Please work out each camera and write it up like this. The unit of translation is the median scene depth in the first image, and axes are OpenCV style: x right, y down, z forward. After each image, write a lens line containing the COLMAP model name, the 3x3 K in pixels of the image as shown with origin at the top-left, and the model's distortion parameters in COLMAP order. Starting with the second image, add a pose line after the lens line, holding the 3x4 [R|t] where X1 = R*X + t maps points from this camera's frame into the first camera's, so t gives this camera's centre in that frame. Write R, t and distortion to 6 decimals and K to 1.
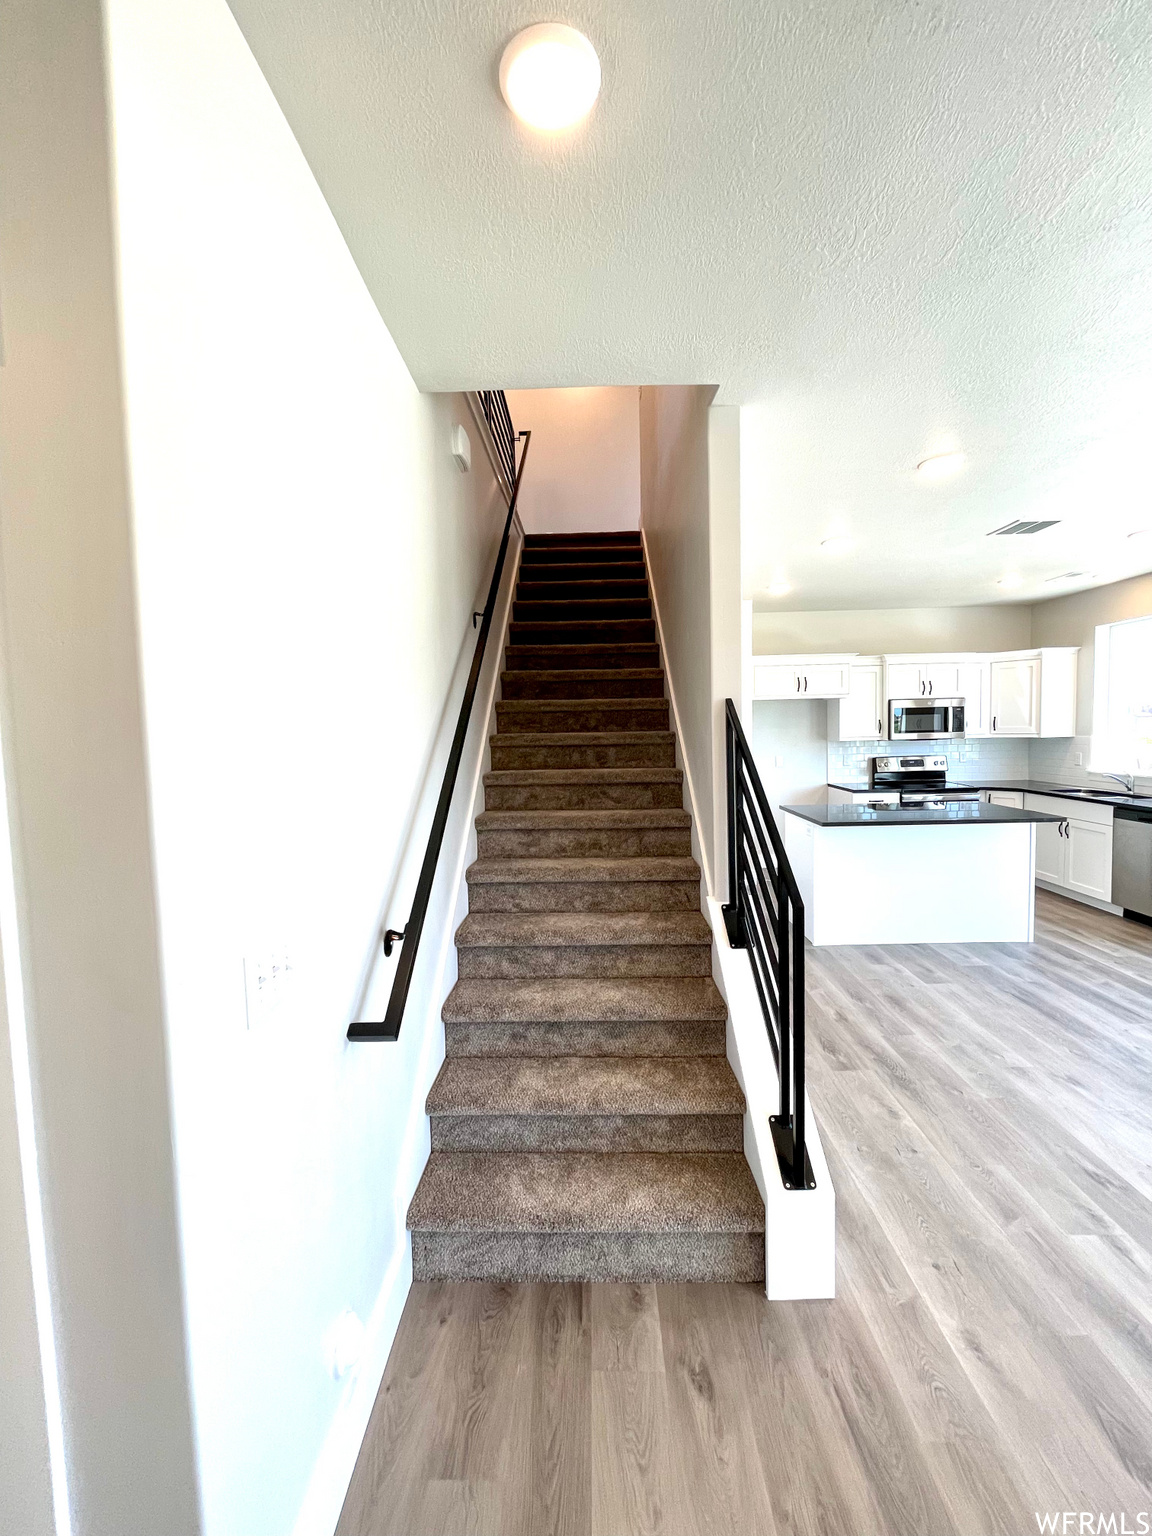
lens RADIAL K [[614.6, 0, 577.1], [0, 614.6, 764.0], [0, 0, 1]] dist [-0.006928, -0.000255]
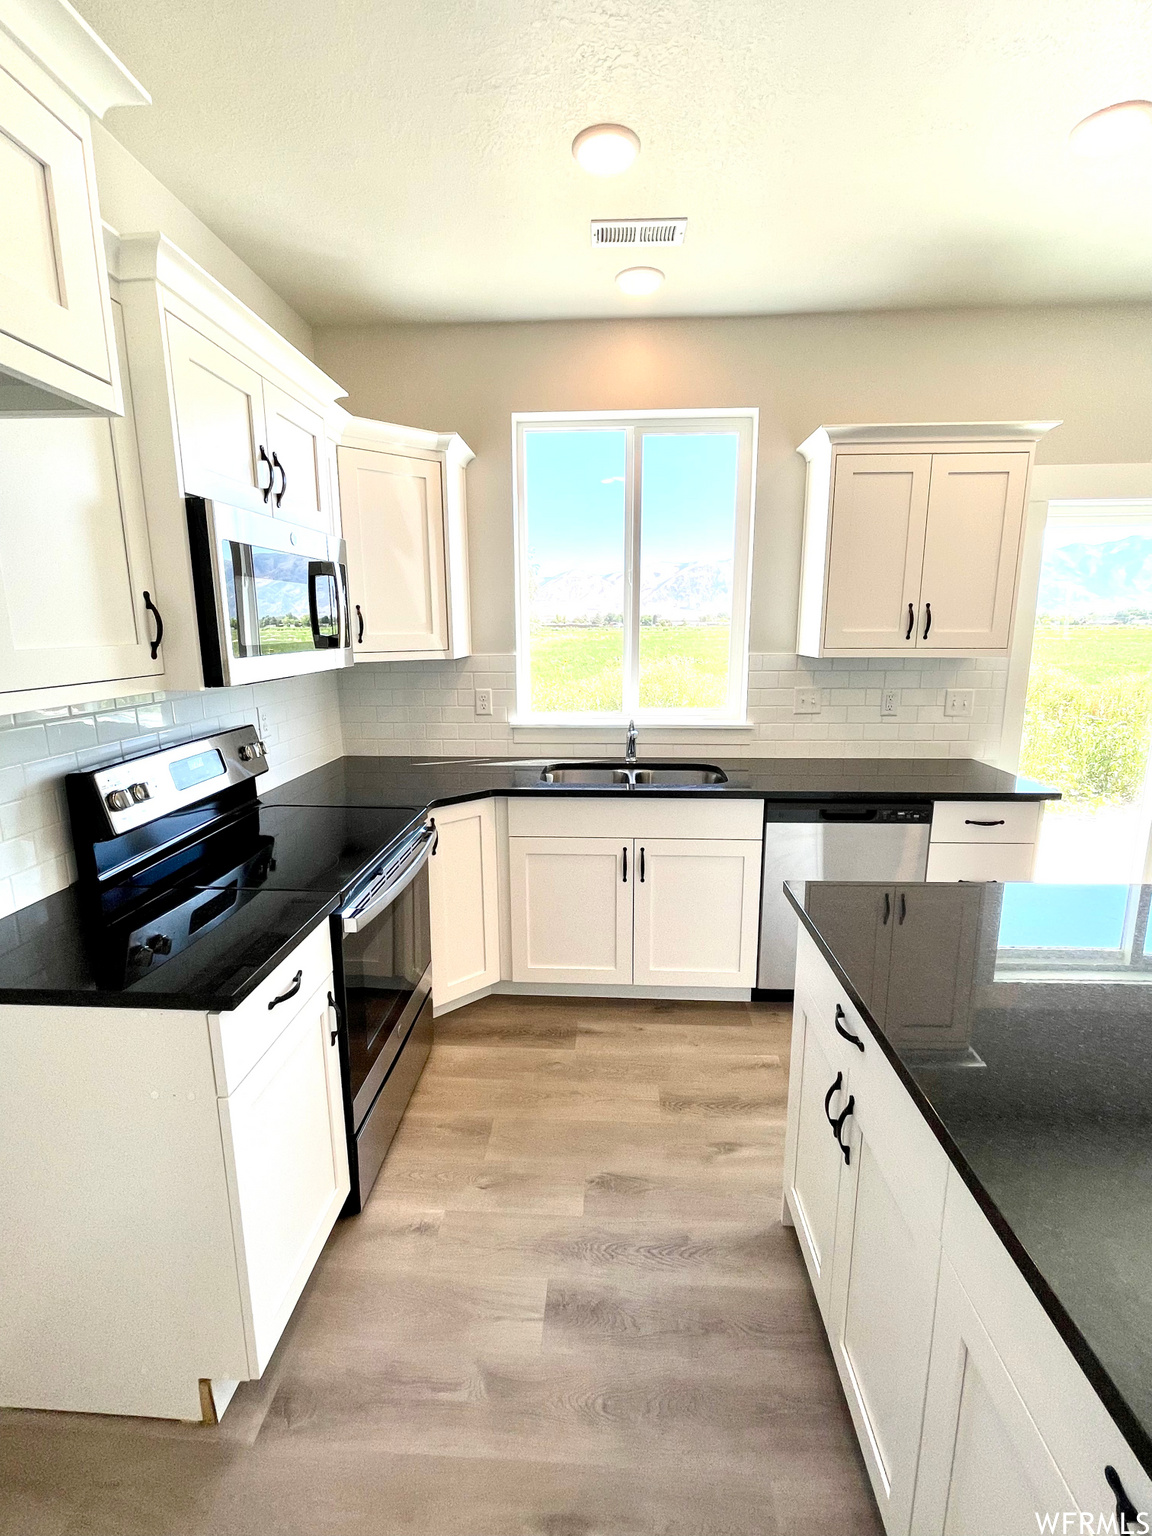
lens RADIAL K [[685.2, 0, 576.0], [0, 685.2, 768.0], [0, 0, 1]] dist [0.000231, 0.000320]
pose [[0.027361, -0.178707, 0.983522, 0.386941], [0.062897, 0.982248, 0.176726, -0.065696], [-0.997645, 0.057025, 0.038115, 1.234992]]
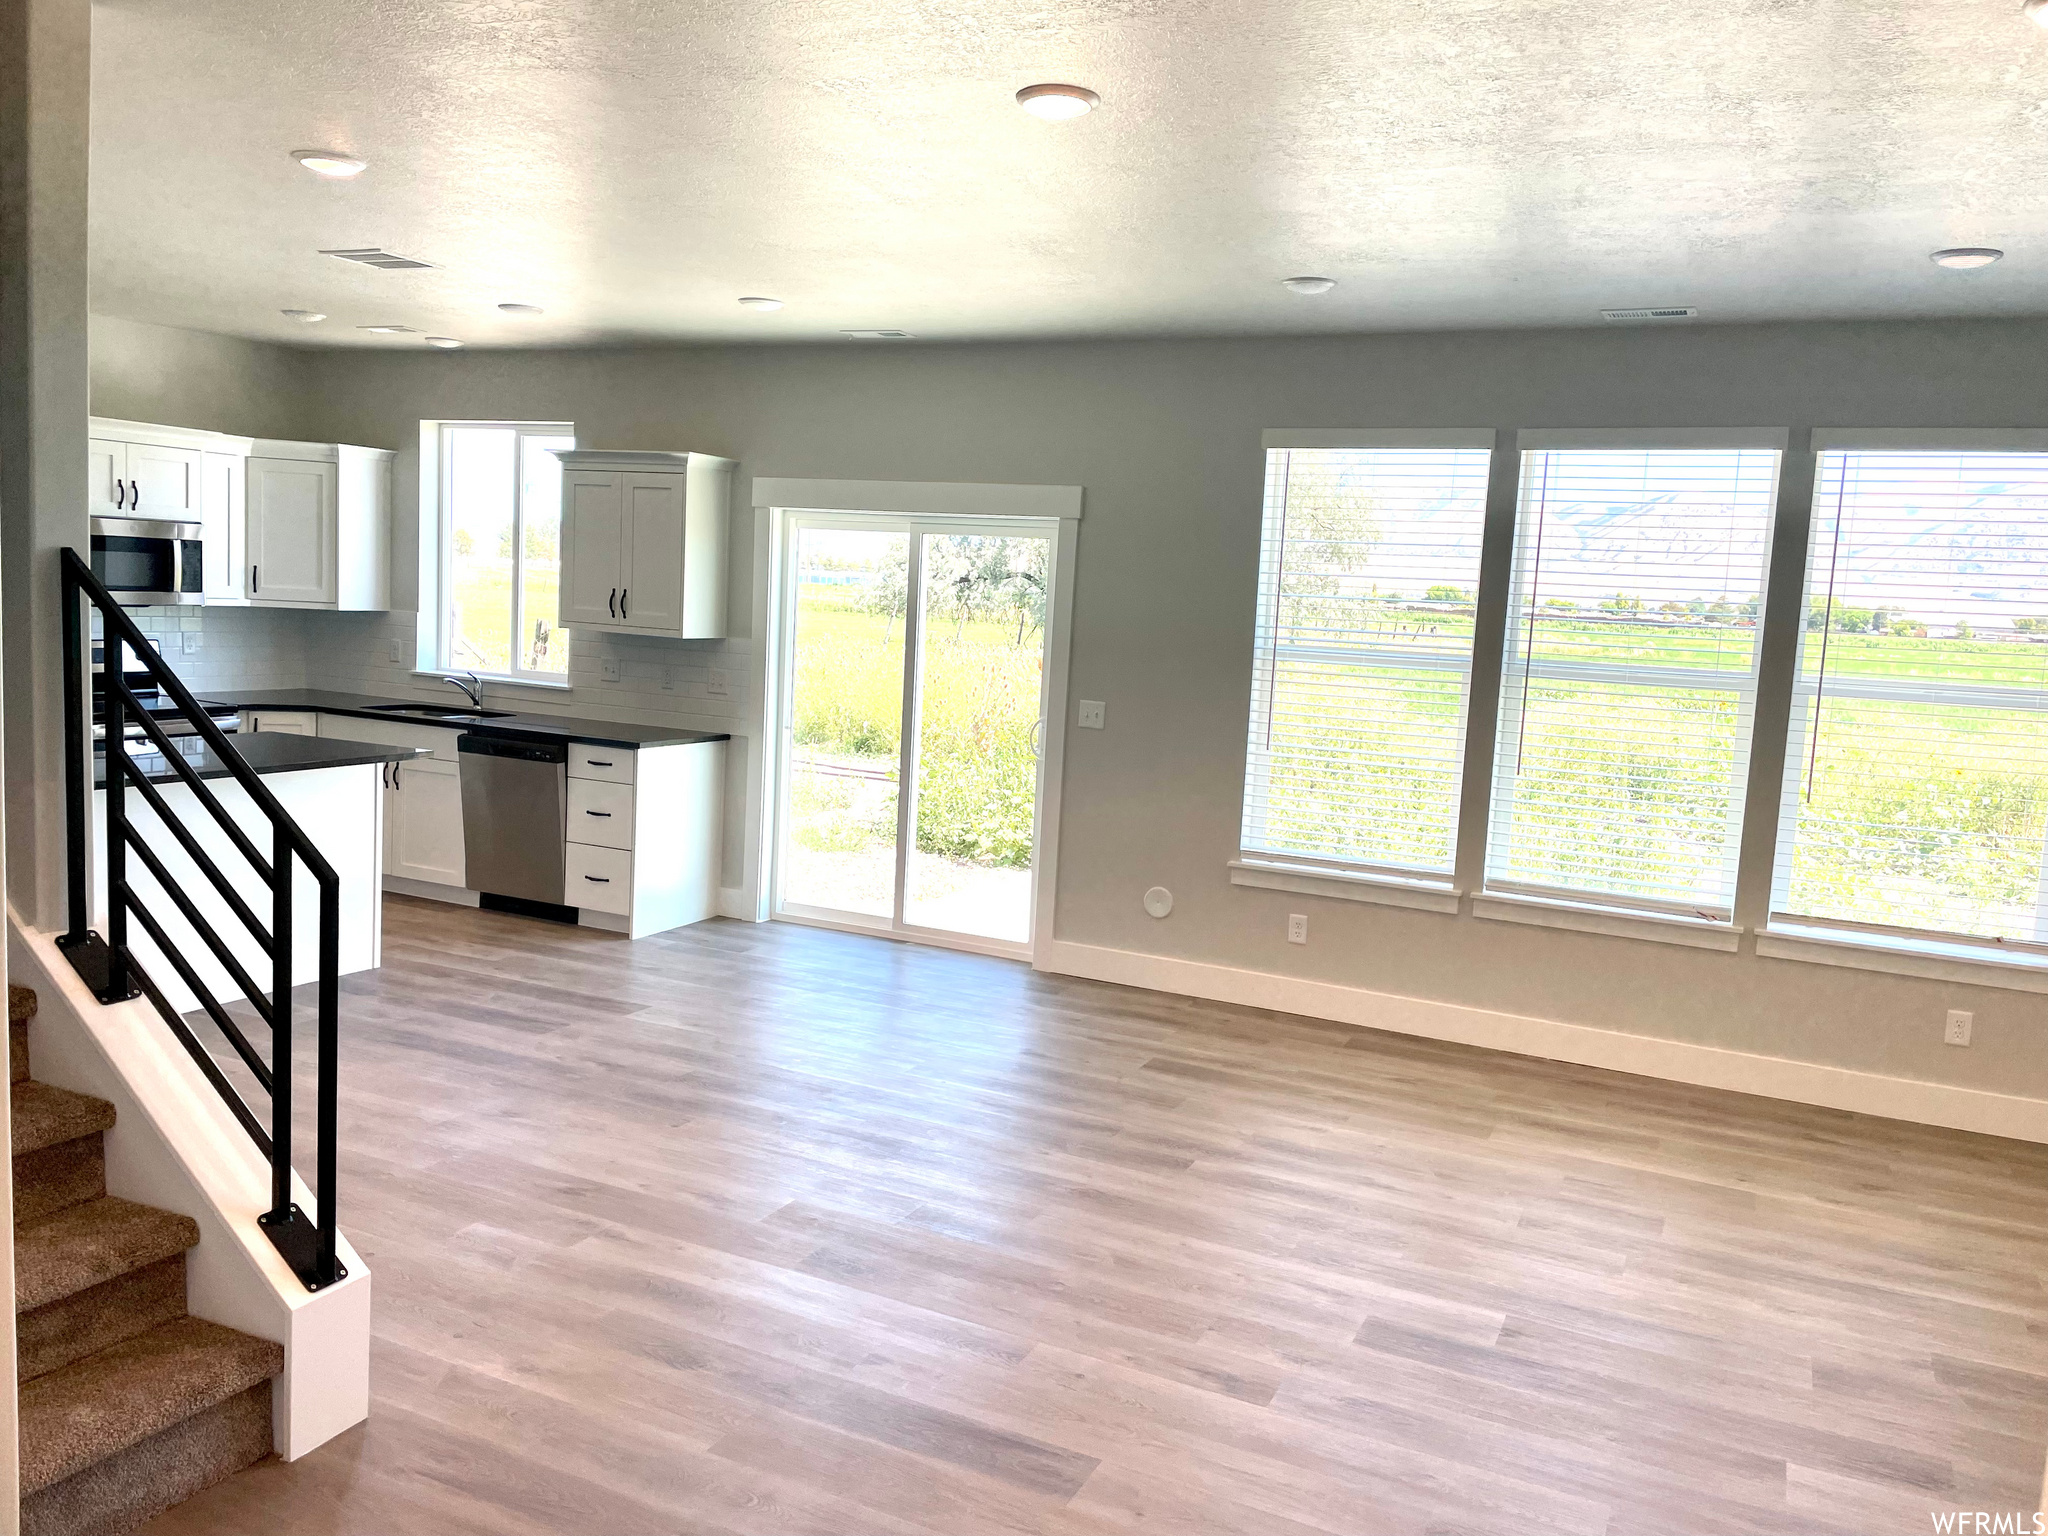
lens RADIAL K [[1531.2, 0, 1034.9], [0, 1531.2, 763.5], [0, 0, 1]] dist [0.096020, -0.123910]
pose [[0.405924, -0.058100, 0.912058, -0.347977], [-0.012262, 0.997541, 0.069003, -0.014328], [-0.913824, -0.039193, 0.404214, -0.171430]]
